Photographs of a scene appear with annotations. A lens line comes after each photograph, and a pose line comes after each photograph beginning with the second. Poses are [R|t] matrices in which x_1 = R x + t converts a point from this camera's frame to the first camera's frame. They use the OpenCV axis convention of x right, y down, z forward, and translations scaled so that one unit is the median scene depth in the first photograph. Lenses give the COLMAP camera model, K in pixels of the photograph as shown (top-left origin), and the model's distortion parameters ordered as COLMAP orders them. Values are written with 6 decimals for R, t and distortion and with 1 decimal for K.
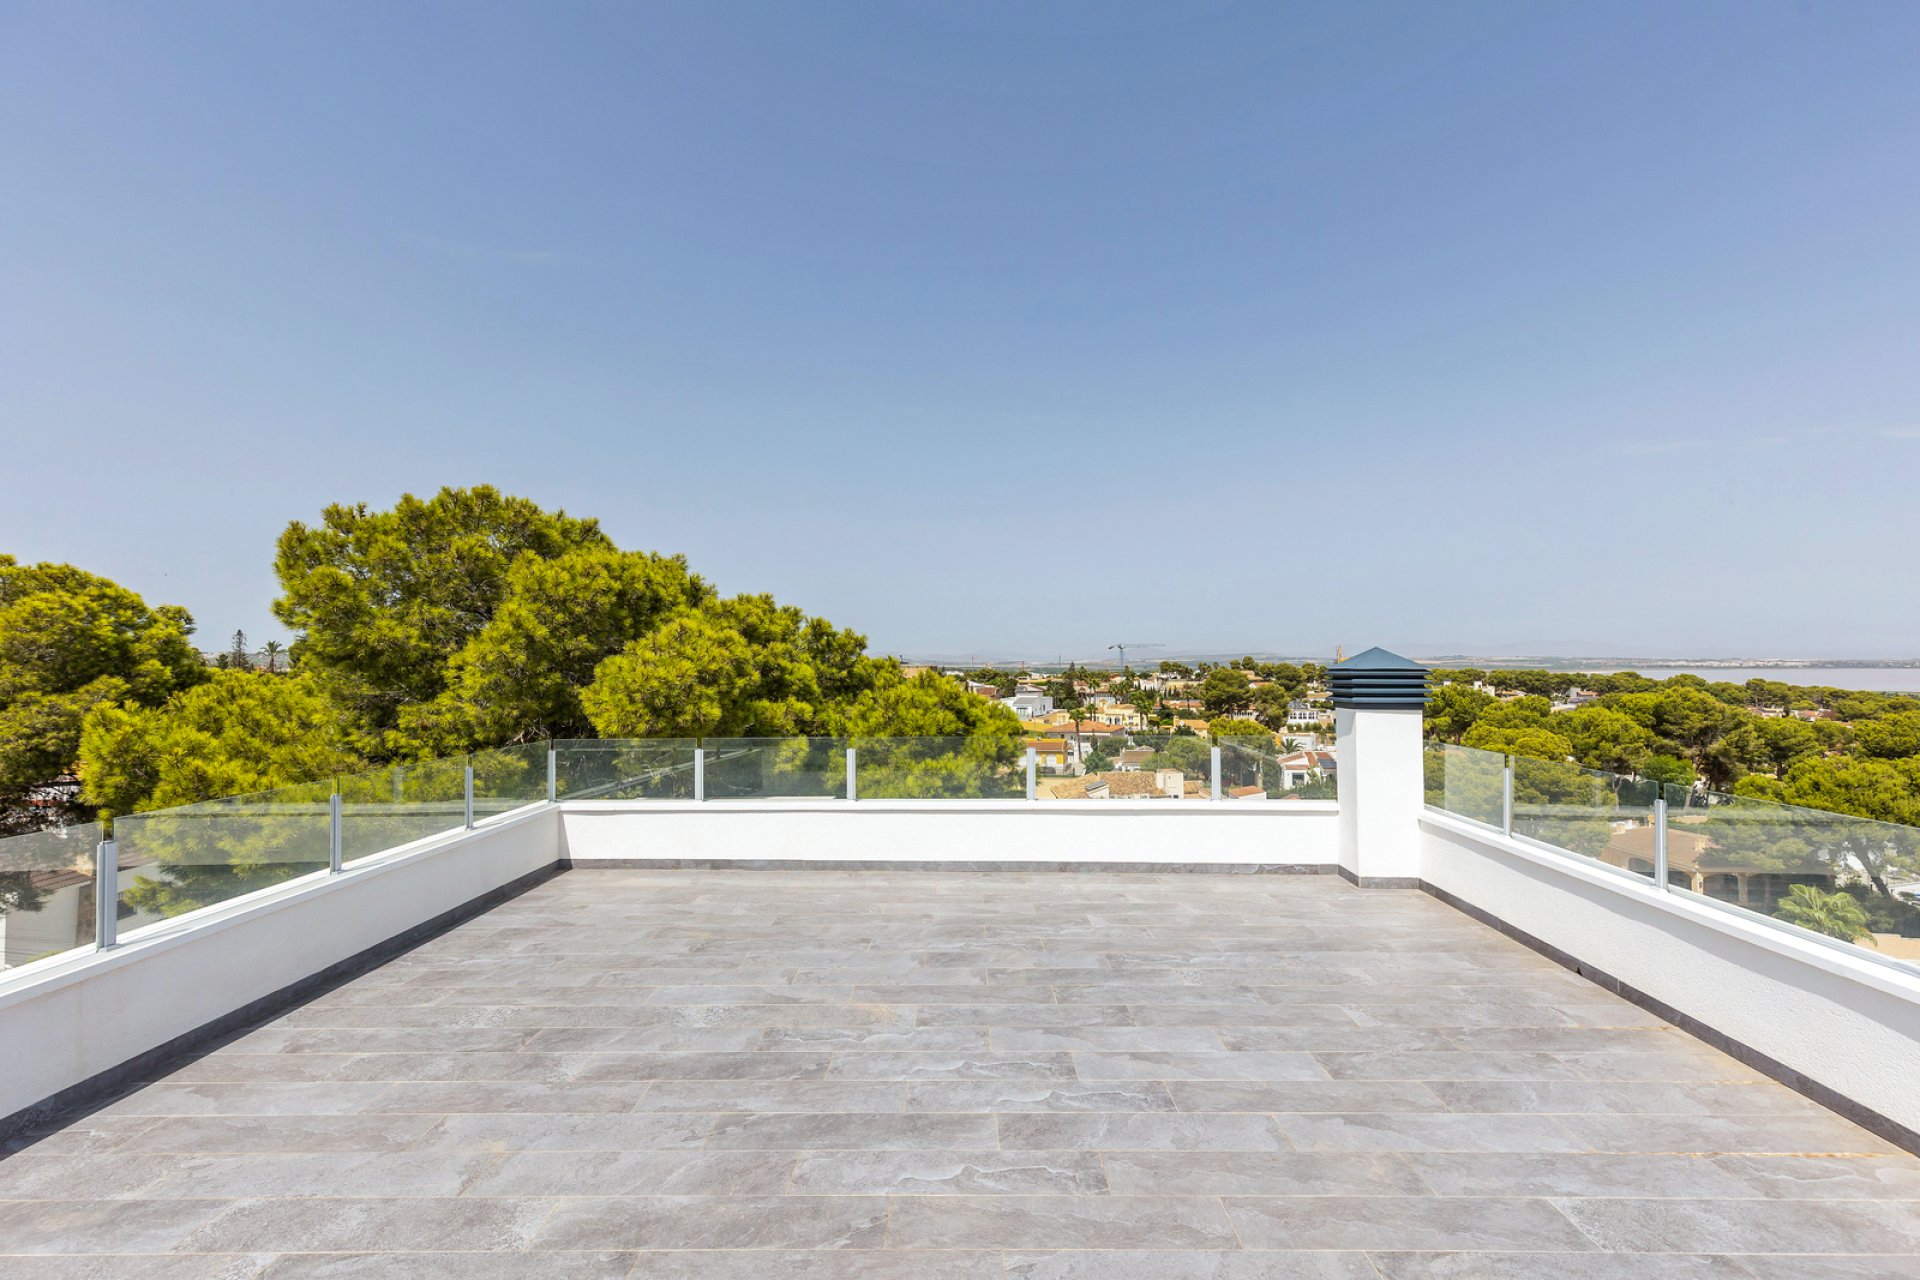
lens RADIAL K [[859.3, 0, 916.1], [0, 859.3, 643.3], [0, 0, 1]] dist [0.030295, -0.000848]
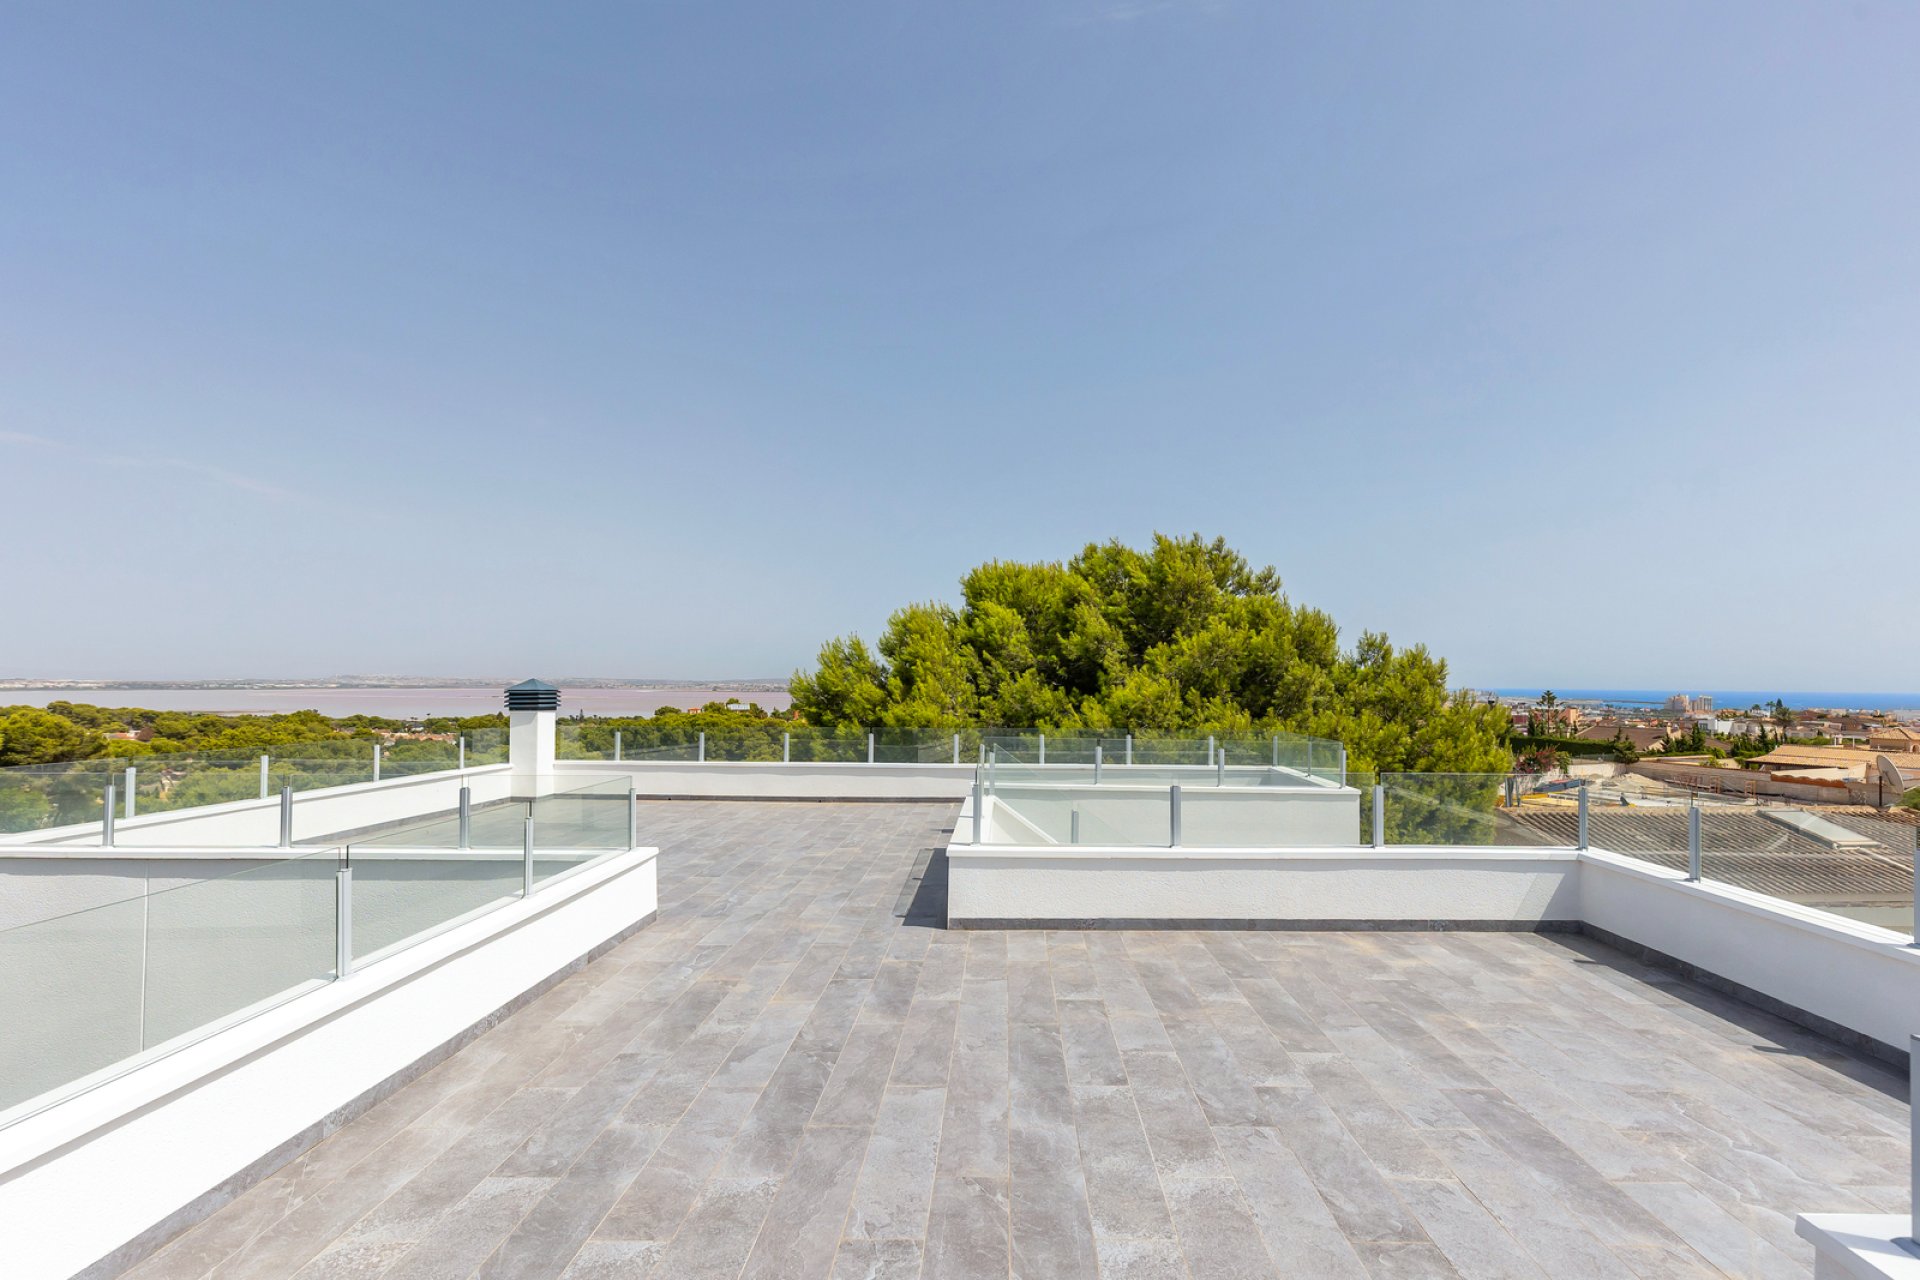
lens RADIAL K [[1823.5, 0, 960.8], [0, 1823.5, 645.7], [0, 0, 1]] dist [-0.004967, 0.000000]
pose [[0.052874, 0.024794, 0.998293, -0.984222], [-0.029051, 0.999307, -0.023281, -0.000324], [-0.998179, -0.027771, 0.053557, -0.037707]]
